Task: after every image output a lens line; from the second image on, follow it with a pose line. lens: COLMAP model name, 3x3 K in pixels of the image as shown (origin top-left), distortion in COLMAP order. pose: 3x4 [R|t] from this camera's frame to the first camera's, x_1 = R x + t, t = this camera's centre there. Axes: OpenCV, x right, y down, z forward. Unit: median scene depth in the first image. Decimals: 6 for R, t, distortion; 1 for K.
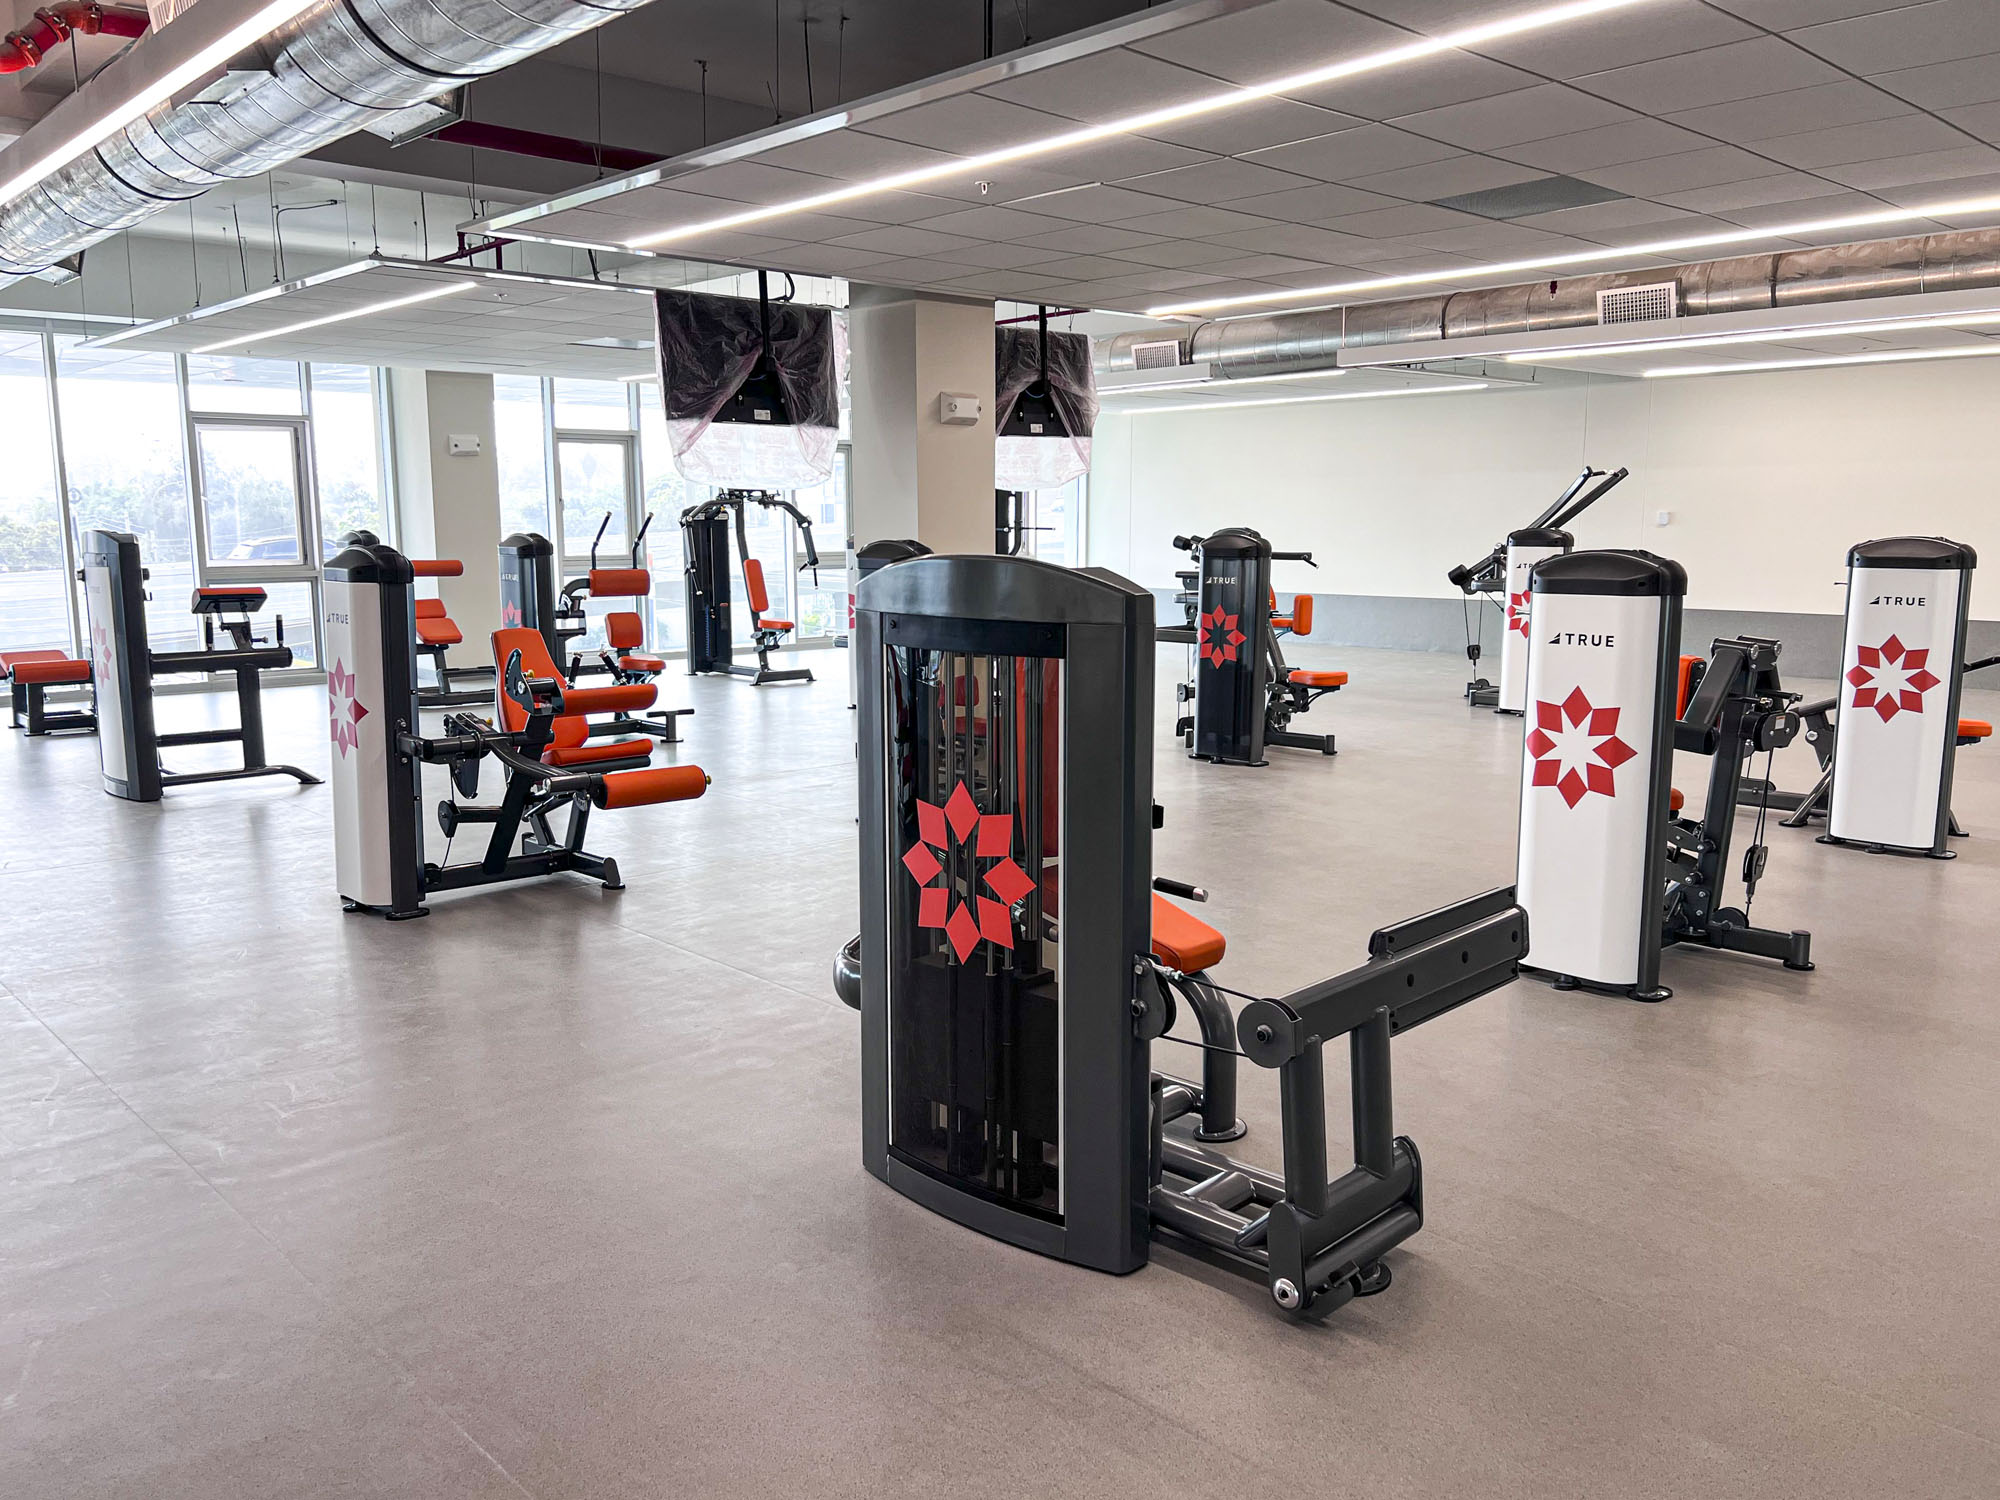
lens RADIAL K [[1513.4, 0, 998.8], [0, 1513.4, 743.9], [0, 0, 1]] dist [0.040506, 0.002117]
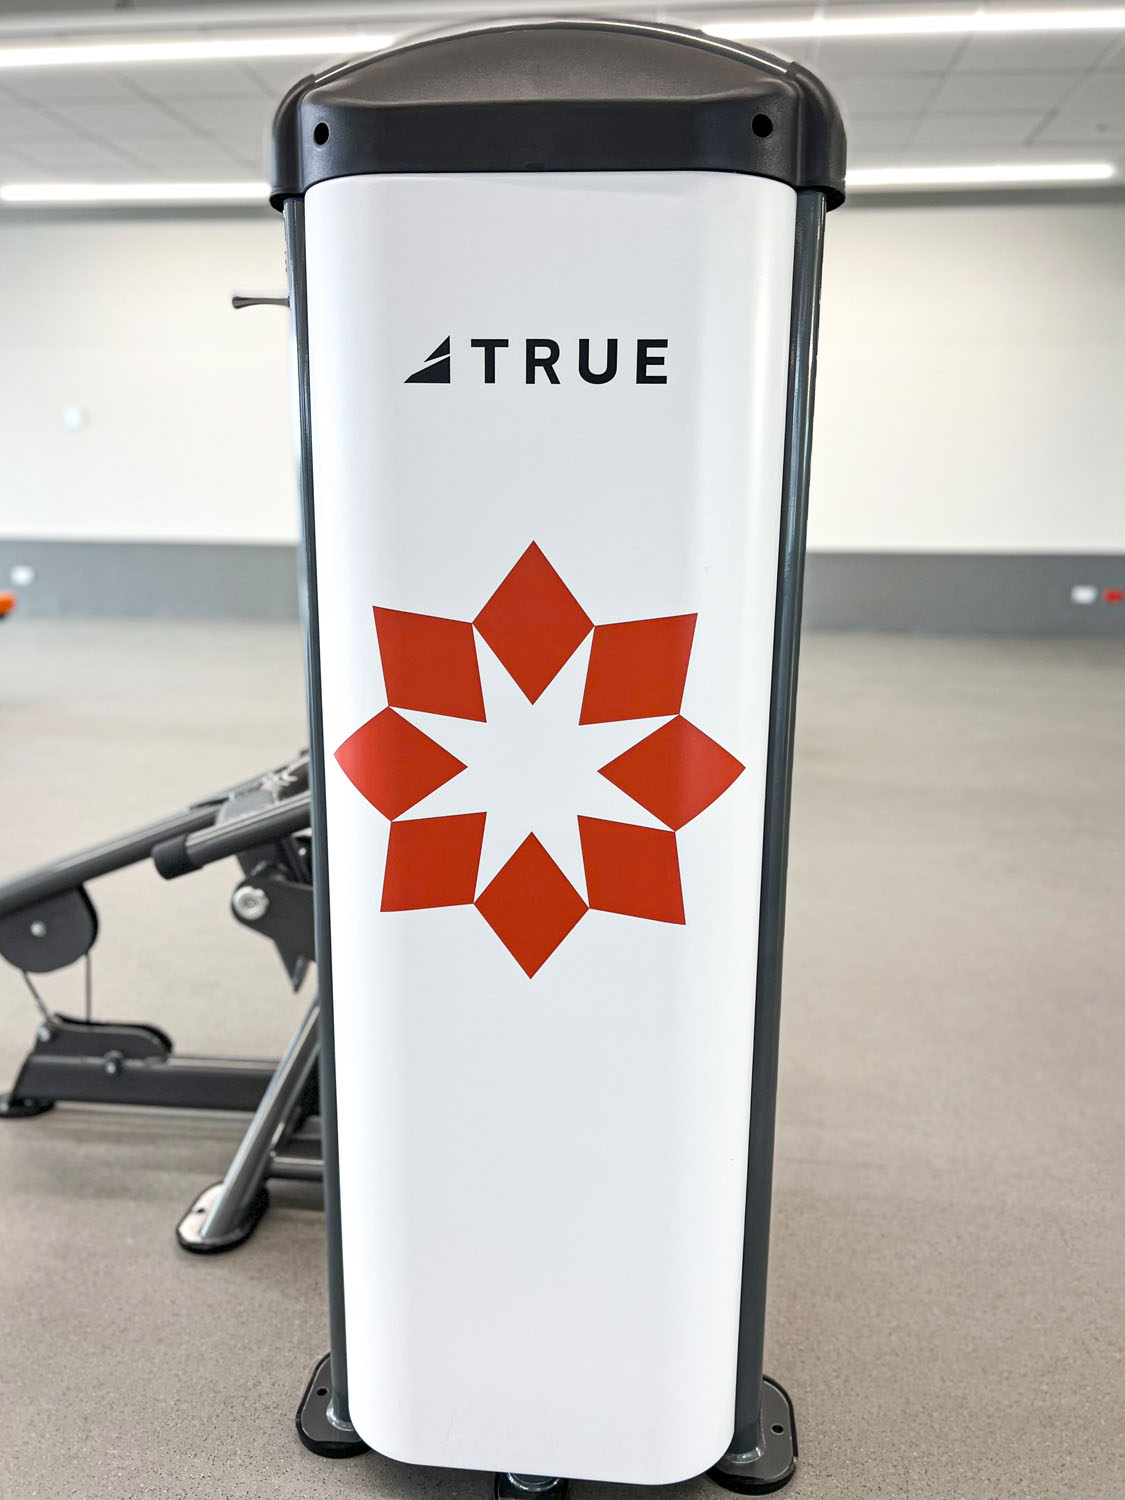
lens RADIAL K [[1135.0, 0, 559.0], [0, 1135.0, 749.8], [0, 0, 1]] dist [0.040506, 0.002117]
pose [[0.748370, -0.132178, 0.649979, 0.484097], [0.094808, 0.991197, 0.092407, -0.057954], [-0.656471, -0.007532, 0.754313, 0.880289]]
